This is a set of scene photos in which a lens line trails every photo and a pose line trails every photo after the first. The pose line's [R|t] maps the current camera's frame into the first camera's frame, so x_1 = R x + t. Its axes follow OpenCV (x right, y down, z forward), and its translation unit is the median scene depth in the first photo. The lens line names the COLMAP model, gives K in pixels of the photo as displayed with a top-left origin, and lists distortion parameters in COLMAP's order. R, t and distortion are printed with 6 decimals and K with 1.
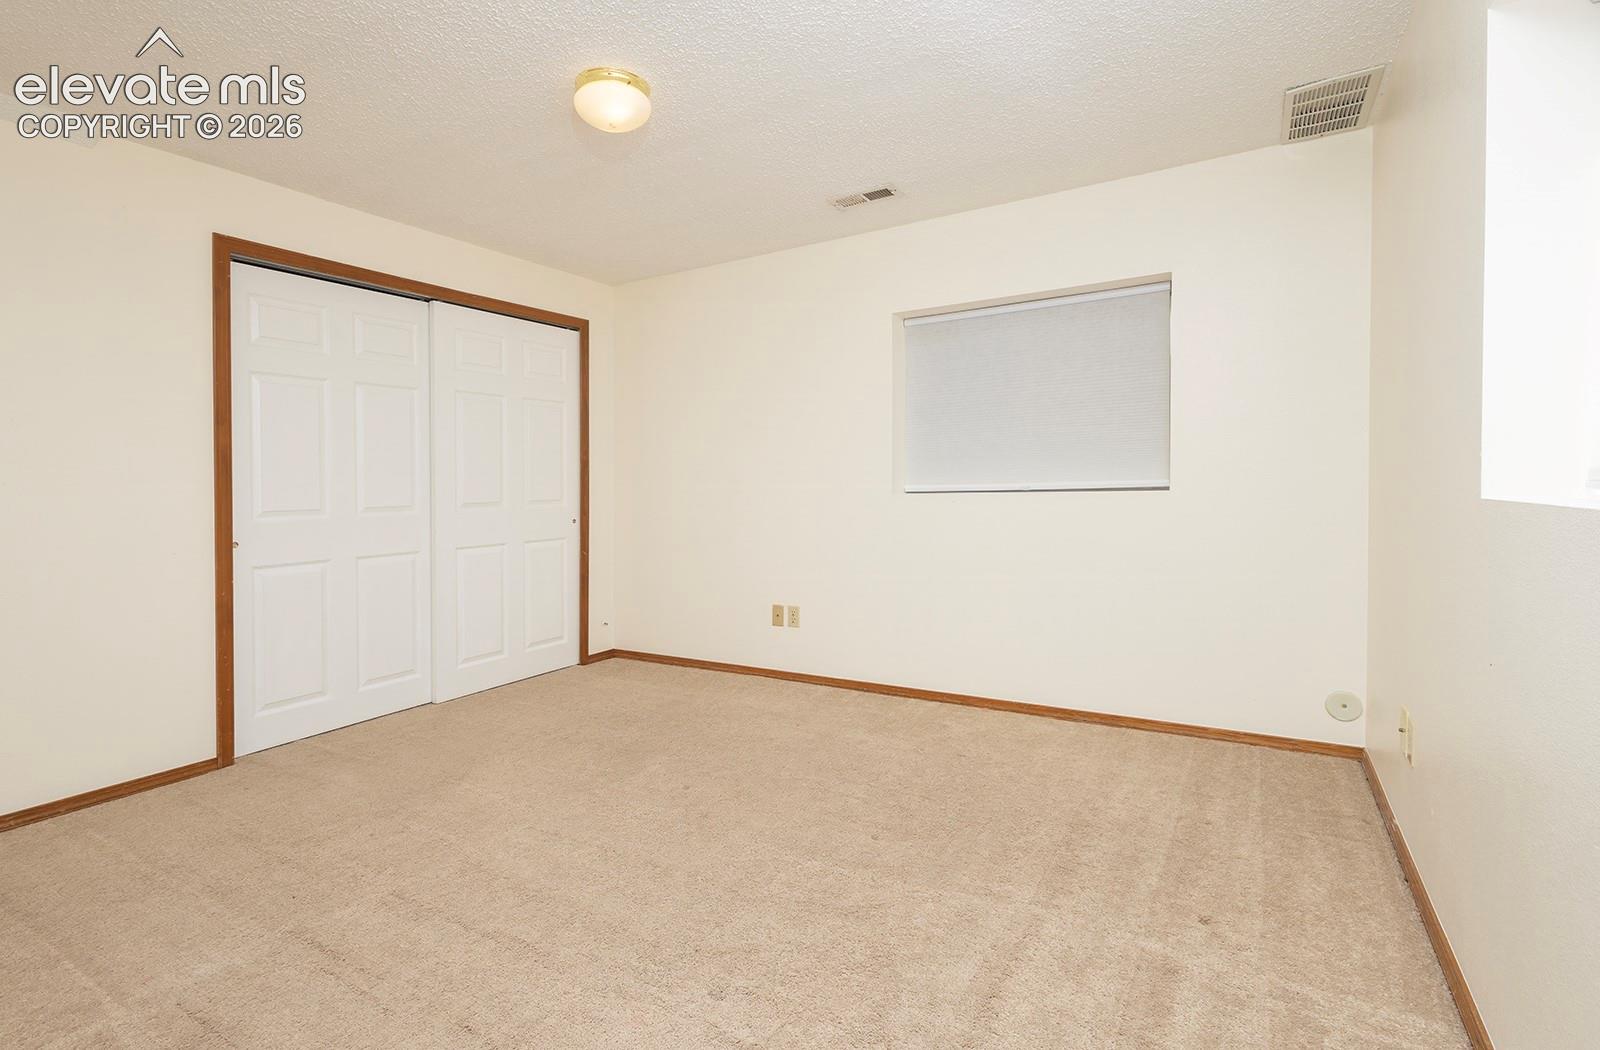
lens RADIAL K [[756.7, 0, 788.2], [0, 756.7, 521.6], [0, 0, 1]] dist [0.011607, -0.007540]
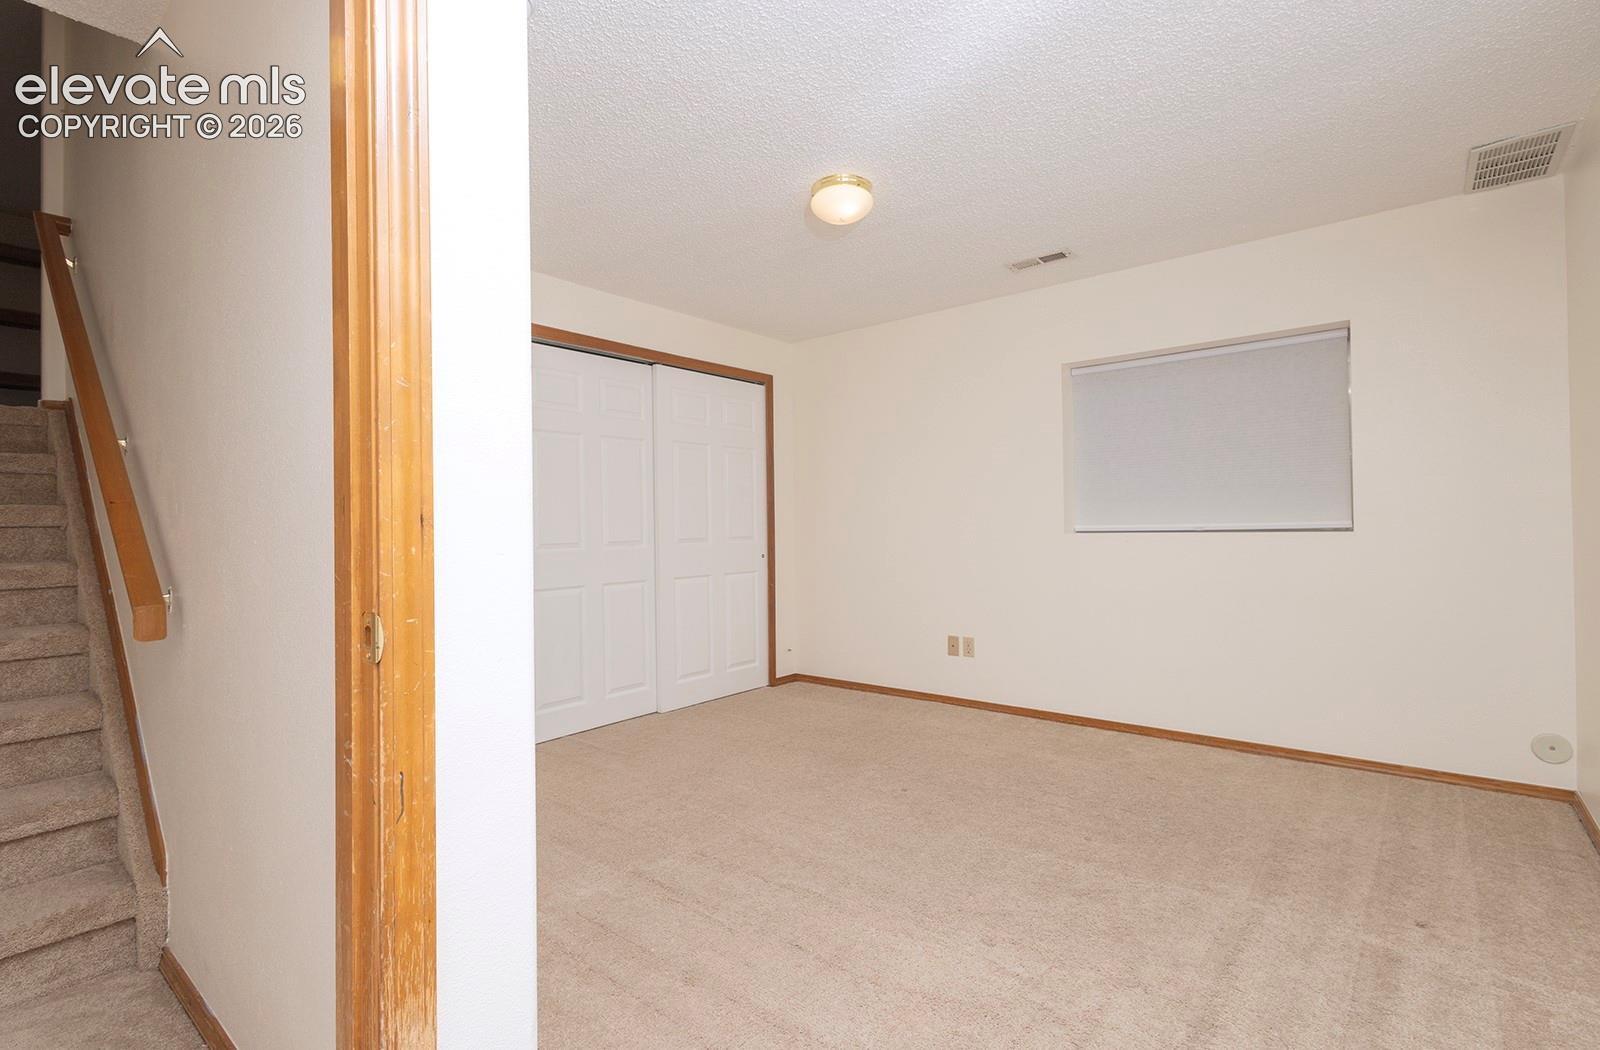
lens RADIAL K [[756.7, 0, 801.6], [0, 756.7, 526.5], [0, 0, 1]] dist [0.011607, -0.007540]
pose [[0.990746, 0.005109, -0.135630, -0.109164], [-0.011273, 0.998936, -0.044722, 0.007584], [0.135257, 0.045837, 0.989750, -0.131091]]
